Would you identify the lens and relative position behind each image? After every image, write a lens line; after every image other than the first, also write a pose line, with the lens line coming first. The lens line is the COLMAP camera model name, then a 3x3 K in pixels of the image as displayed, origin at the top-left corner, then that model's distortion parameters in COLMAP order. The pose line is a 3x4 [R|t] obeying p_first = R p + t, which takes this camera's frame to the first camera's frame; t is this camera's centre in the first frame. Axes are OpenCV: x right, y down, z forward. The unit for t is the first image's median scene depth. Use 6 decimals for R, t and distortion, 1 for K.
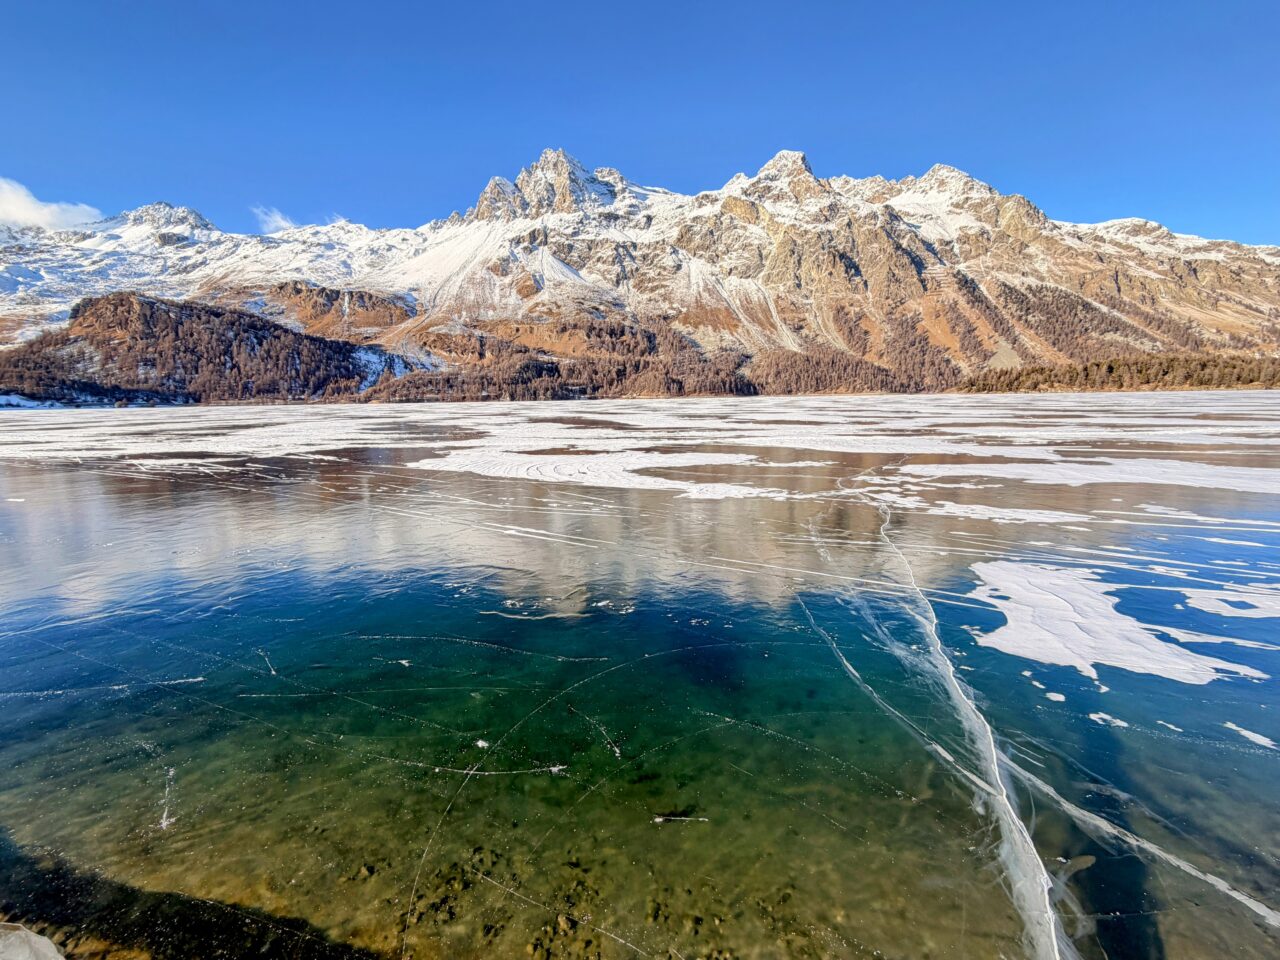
lens RADIAL K [[503.0, 0, 636.3], [0, 503.0, 480.5], [0, 0, 1]] dist [-0.000097, -0.000519]
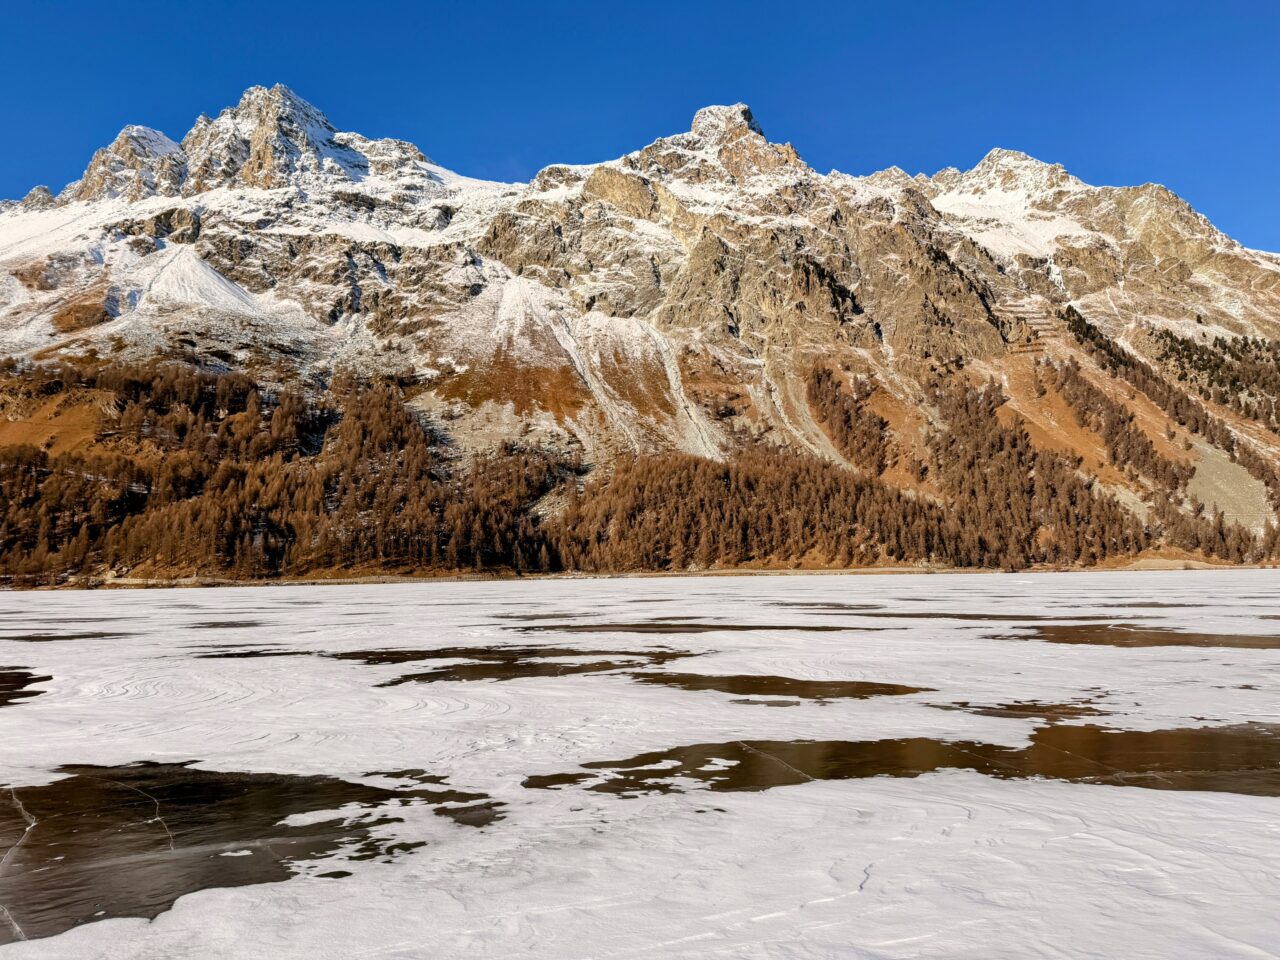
lens RADIAL K [[876.2, 0, 642.2], [0, 876.2, 495.9], [0, 0, 1]] dist [0.104092, -0.144917]
pose [[0.992822, 0.010835, 0.119107, 0.145345], [0.019321, 0.968275, -0.249138, -0.049167], [-0.118028, 0.249651, 0.961116, 0.283835]]
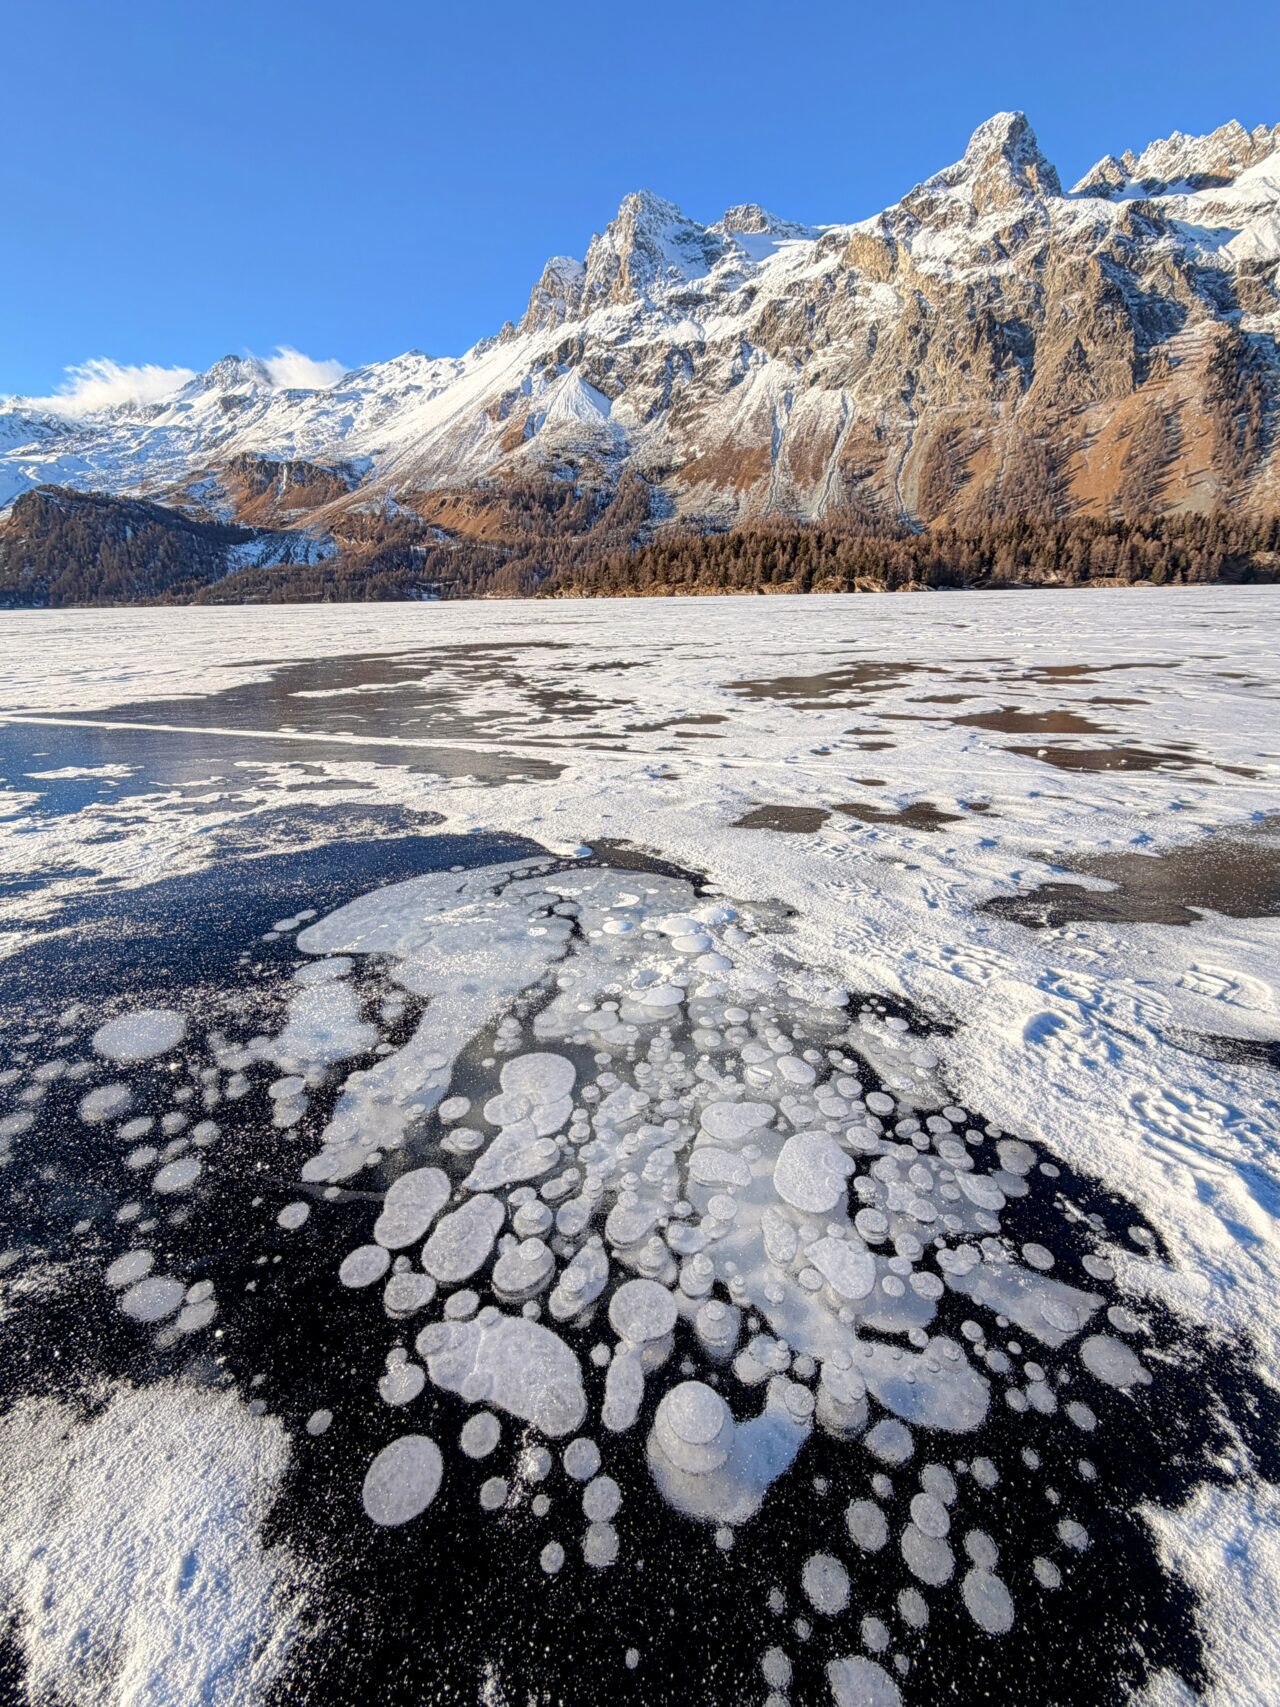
lens RADIAL K [[701.6, 0, 645.1], [0, 701.6, 851.4], [0, 0, 1]] dist [-0.000705, -0.000360]
pose [[0.925508, 0.128084, -0.356412, 0.388084], [-0.057070, 0.977496, 0.203089, -0.013247], [0.374404, -0.167620, 0.911990, 0.044474]]
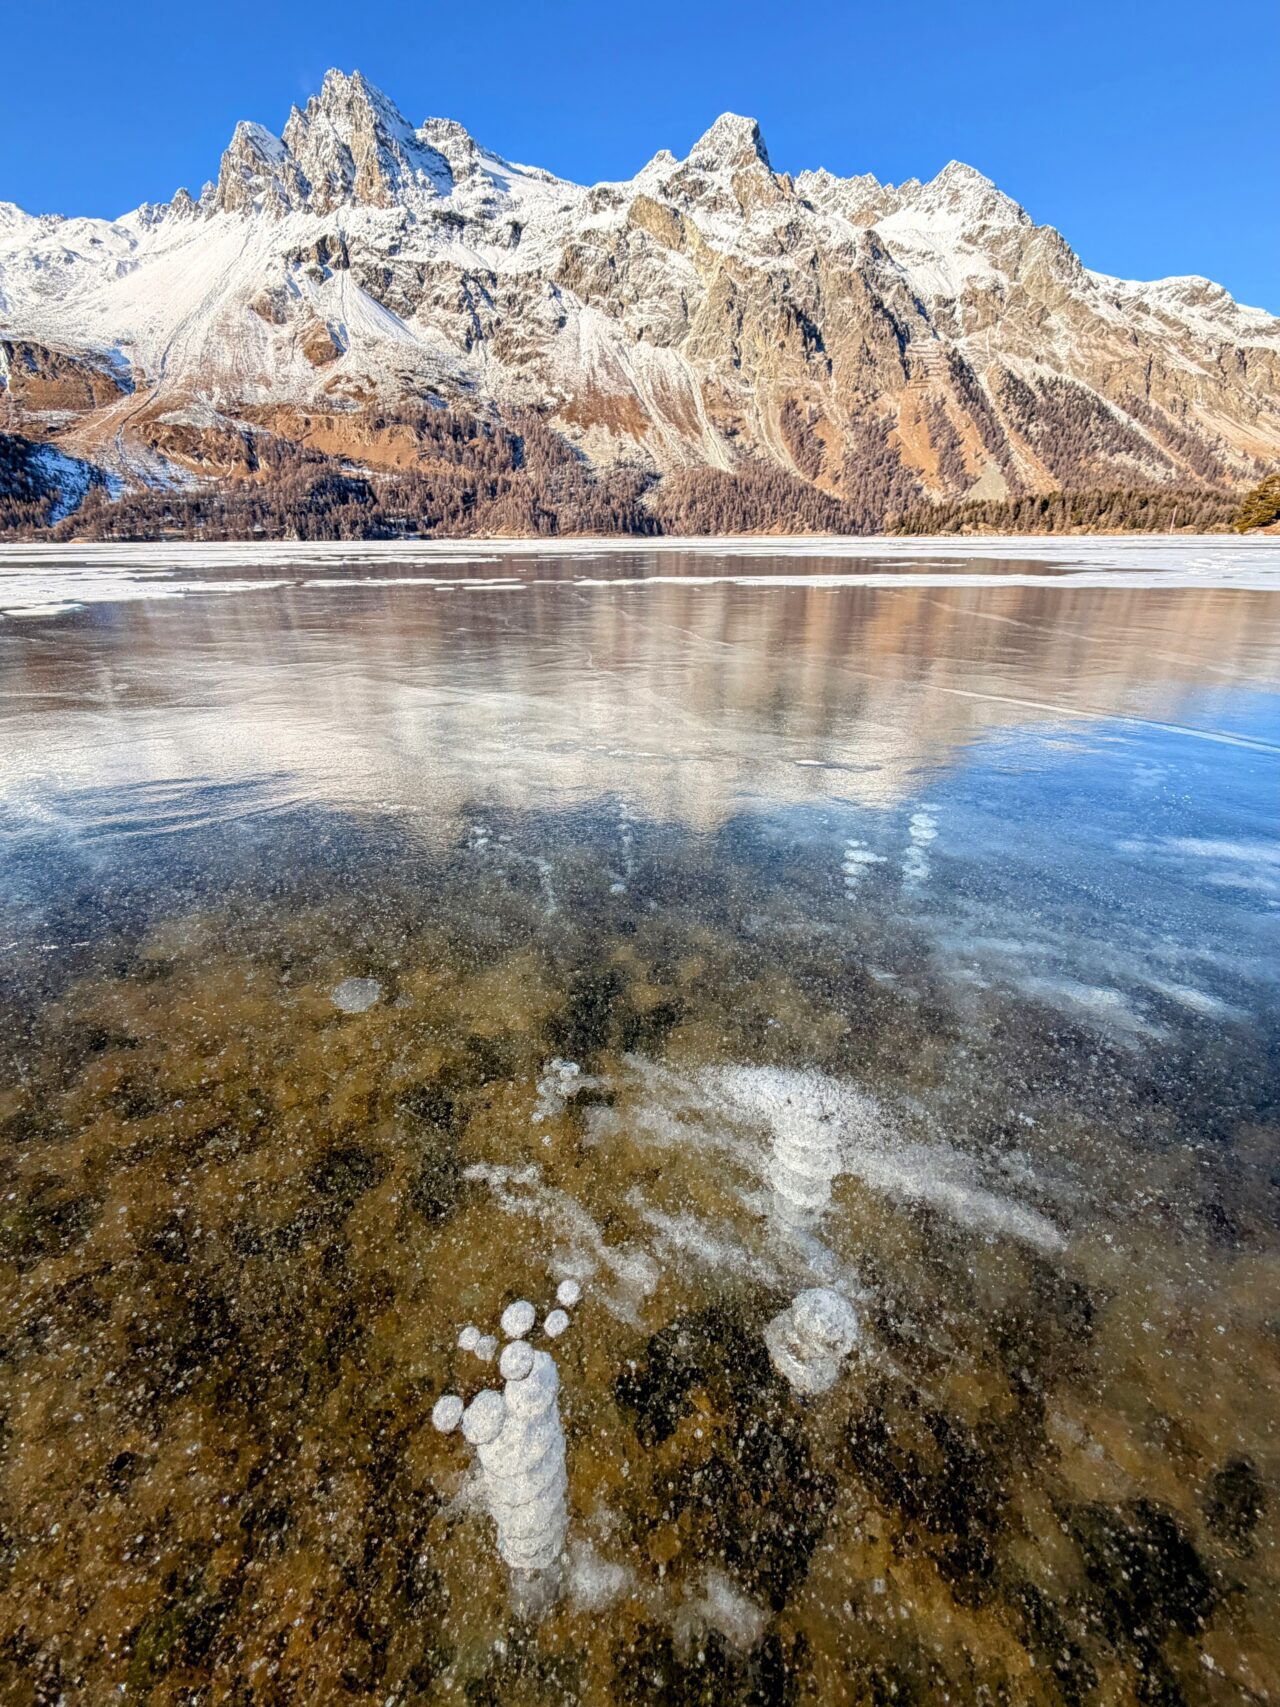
lens RADIAL K [[670.8, 0, 643.0], [0, 670.8, 846.1], [0, 0, 1]] dist [-0.000097, -0.000519]
pose [[0.989653, -0.050634, 0.134251, 0.038490], [0.013549, 0.964463, 0.263871, 0.004254], [-0.142841, -0.259322, 0.955169, -0.024984]]
